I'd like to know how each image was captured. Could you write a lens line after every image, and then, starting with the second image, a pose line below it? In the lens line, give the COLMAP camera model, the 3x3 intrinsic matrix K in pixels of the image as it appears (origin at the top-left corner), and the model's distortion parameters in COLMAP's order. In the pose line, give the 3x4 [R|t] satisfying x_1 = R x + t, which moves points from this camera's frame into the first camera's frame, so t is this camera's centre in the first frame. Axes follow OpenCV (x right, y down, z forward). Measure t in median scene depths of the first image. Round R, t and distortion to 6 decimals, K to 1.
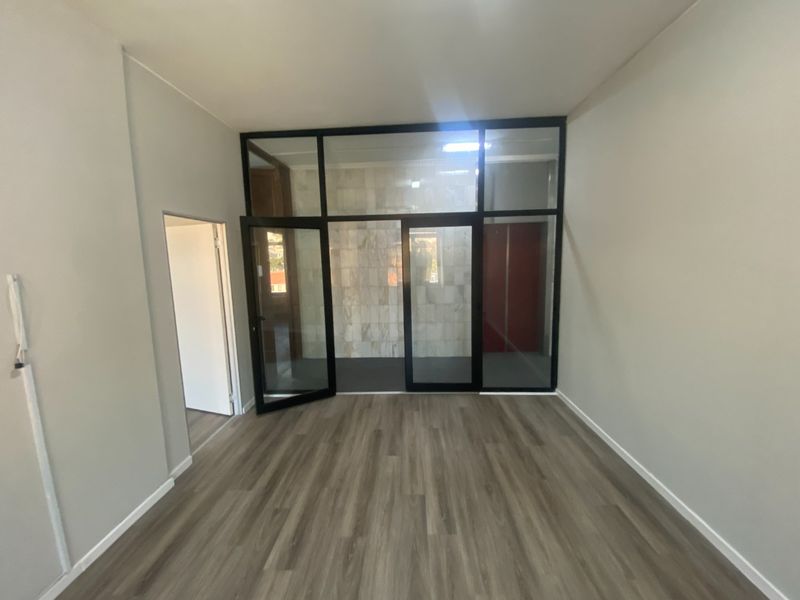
lens RADIAL K [[320.7, 0, 399.1], [0, 320.7, 298.6], [0, 0, 1]] dist [-0.000949, -0.003977]
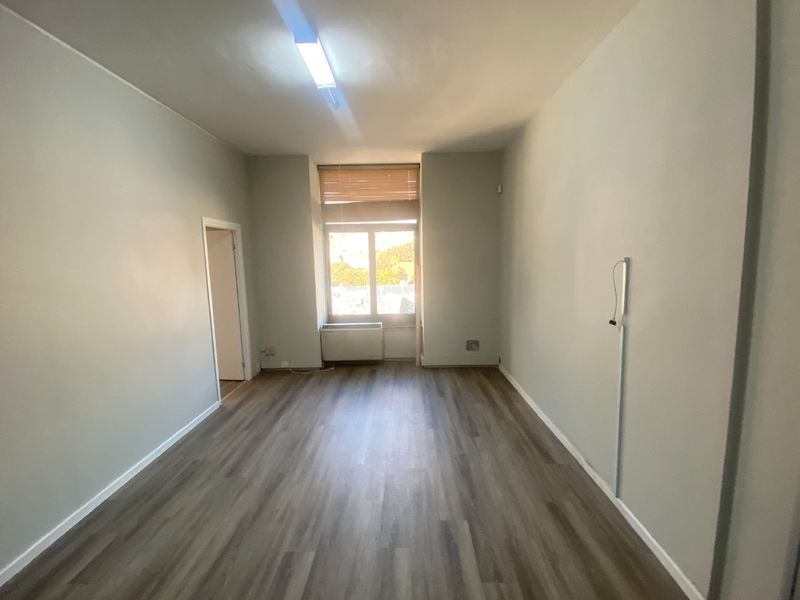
lens RADIAL K [[347.7, 0, 398.7], [0, 347.7, 302.3], [0, 0, 1]] dist [-0.009821, 0.000686]
pose [[-0.998551, 0.052450, -0.012059, -0.187654], [0.047476, 0.964003, 0.261617, -0.238251], [0.025347, 0.260665, -0.965096, 1.836589]]
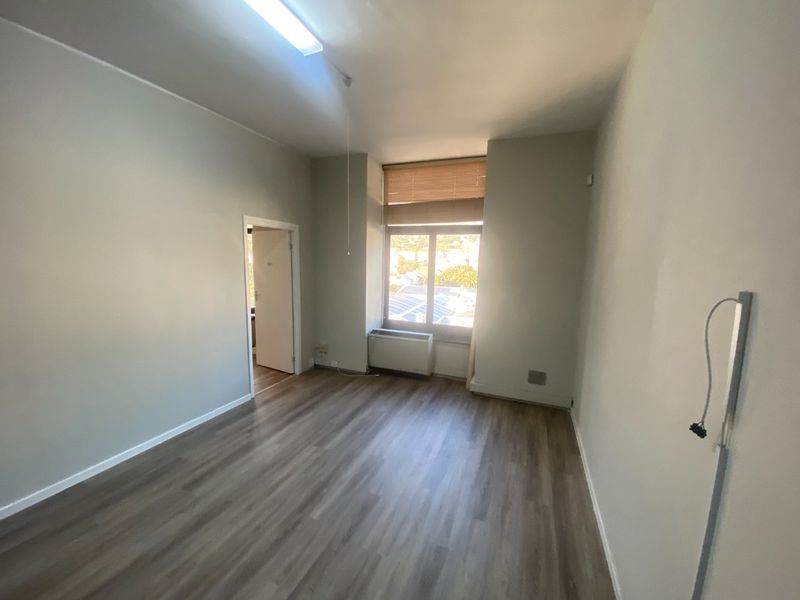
lens RADIAL K [[320.7, 0, 397.7], [0, 320.7, 299.1], [0, 0, 1]] dist [-0.000949, -0.003977]
pose [[-0.939826, -0.032555, 0.340099, -0.642942], [0.052147, 0.970117, 0.236966, -0.170219], [-0.337650, 0.240442, -0.910044, 1.302942]]
